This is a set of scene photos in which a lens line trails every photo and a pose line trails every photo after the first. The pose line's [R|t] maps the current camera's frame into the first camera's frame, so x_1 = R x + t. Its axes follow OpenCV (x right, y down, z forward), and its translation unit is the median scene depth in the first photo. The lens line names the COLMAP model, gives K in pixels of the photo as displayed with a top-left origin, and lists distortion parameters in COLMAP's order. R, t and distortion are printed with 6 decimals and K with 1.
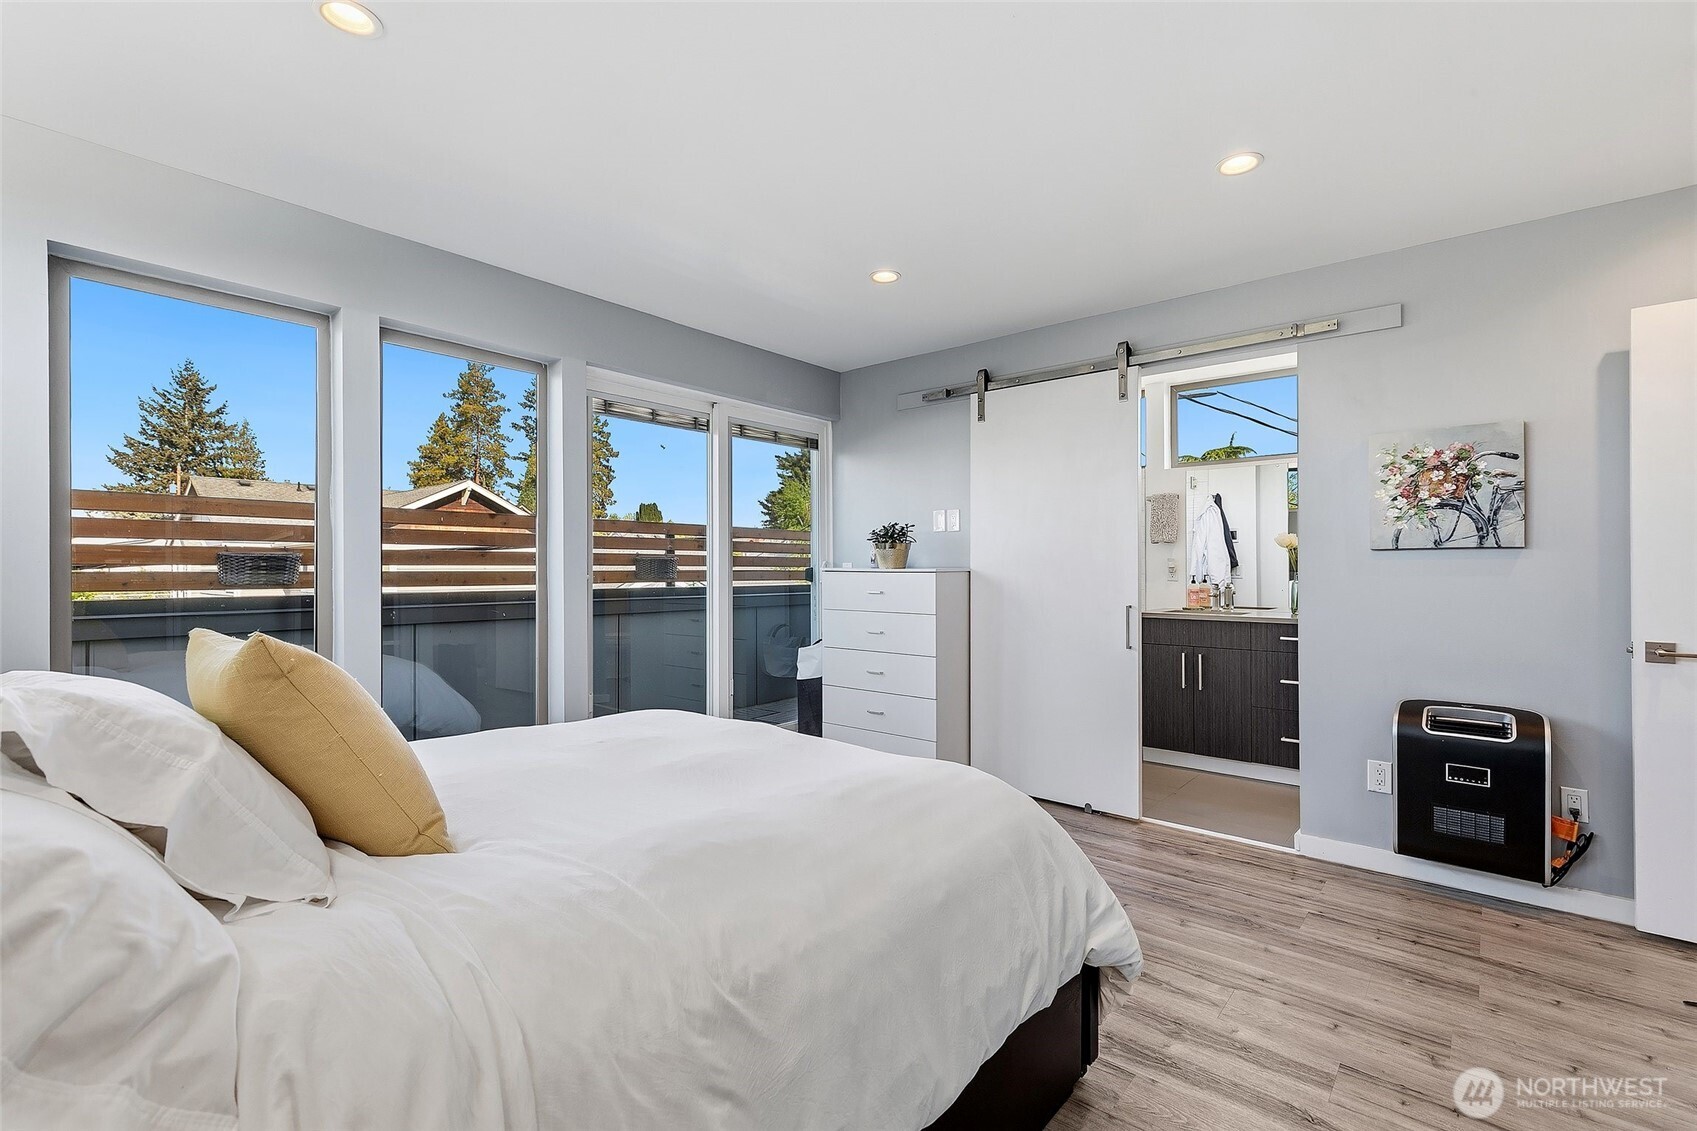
lens RADIAL K [[768.8, 0, 853.1], [0, 768.8, 568.9], [0, 0, 1]] dist [-0.000200, 0.000316]
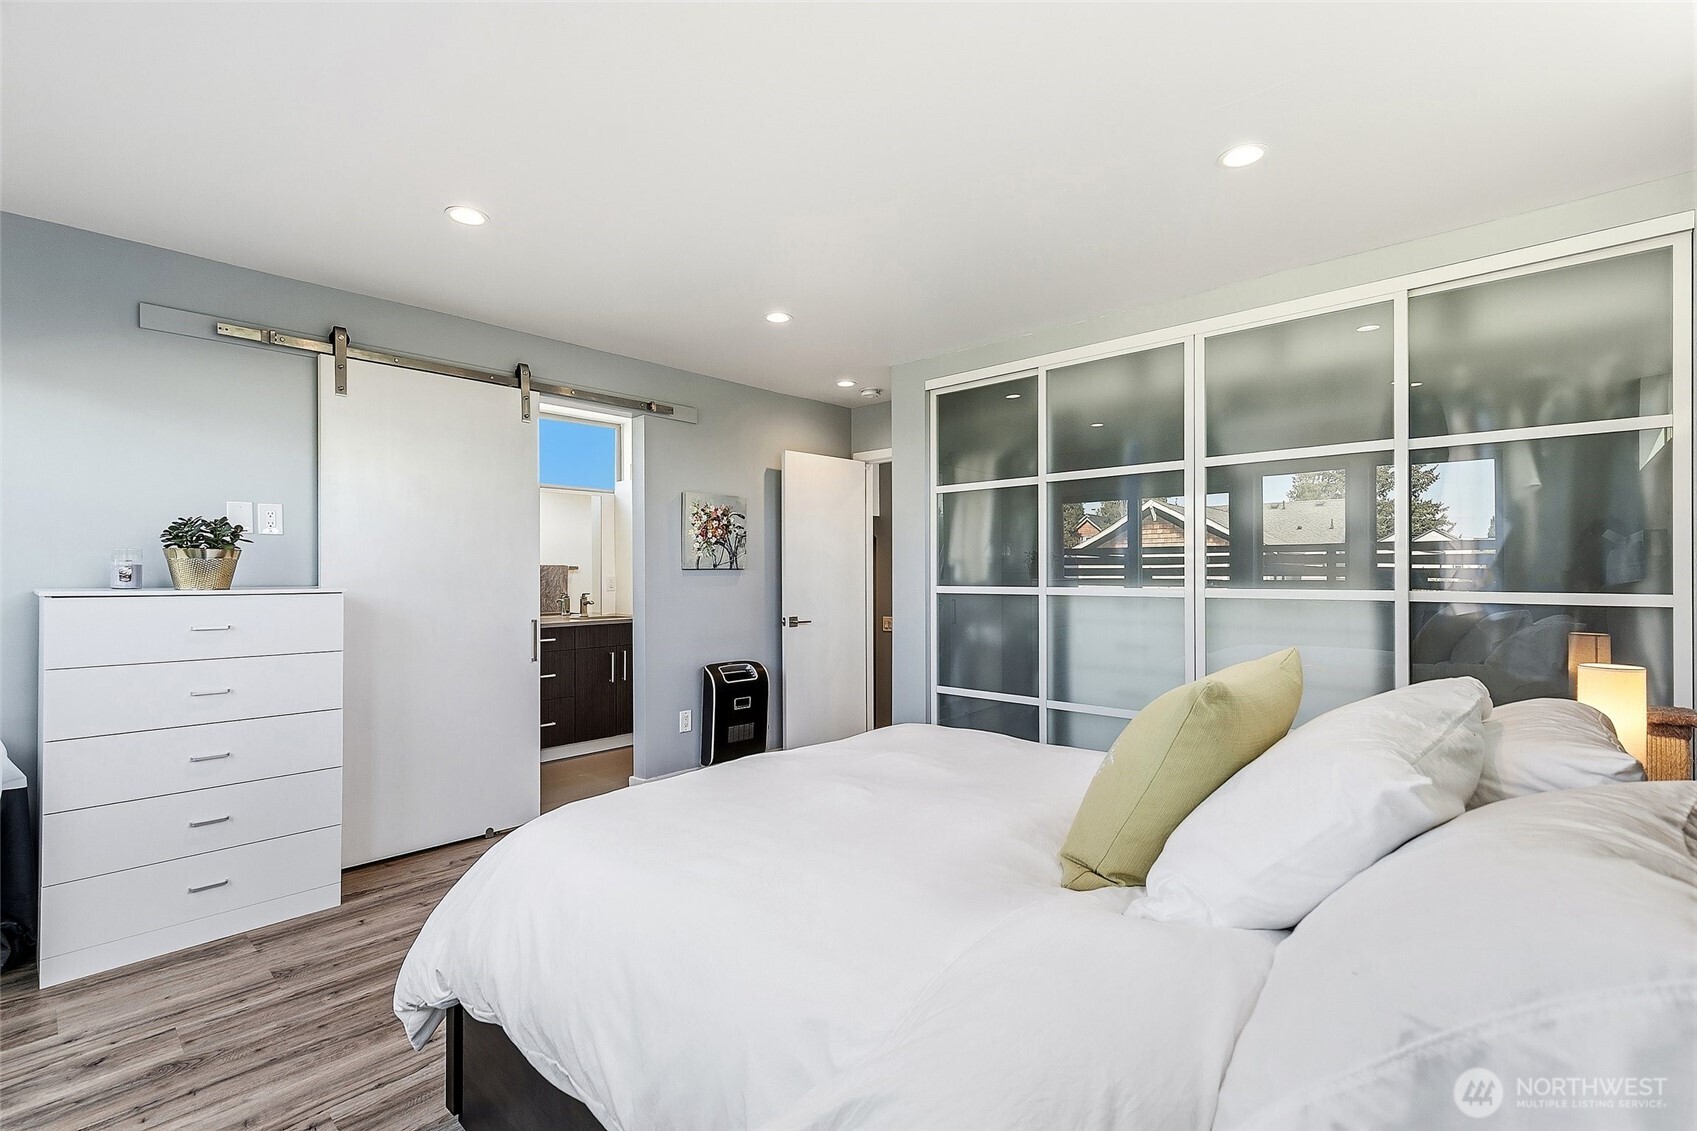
lens RADIAL K [[761.5, 0, 848.5], [0, 761.5, 570.6], [0, 0, 1]] dist [0.005103, -0.000277]
pose [[0.039407, 0.003596, 0.999217, -0.814240], [0.002219, 0.999991, -0.003687, -0.016802], [-0.999221, 0.002363, 0.039399, 0.652452]]
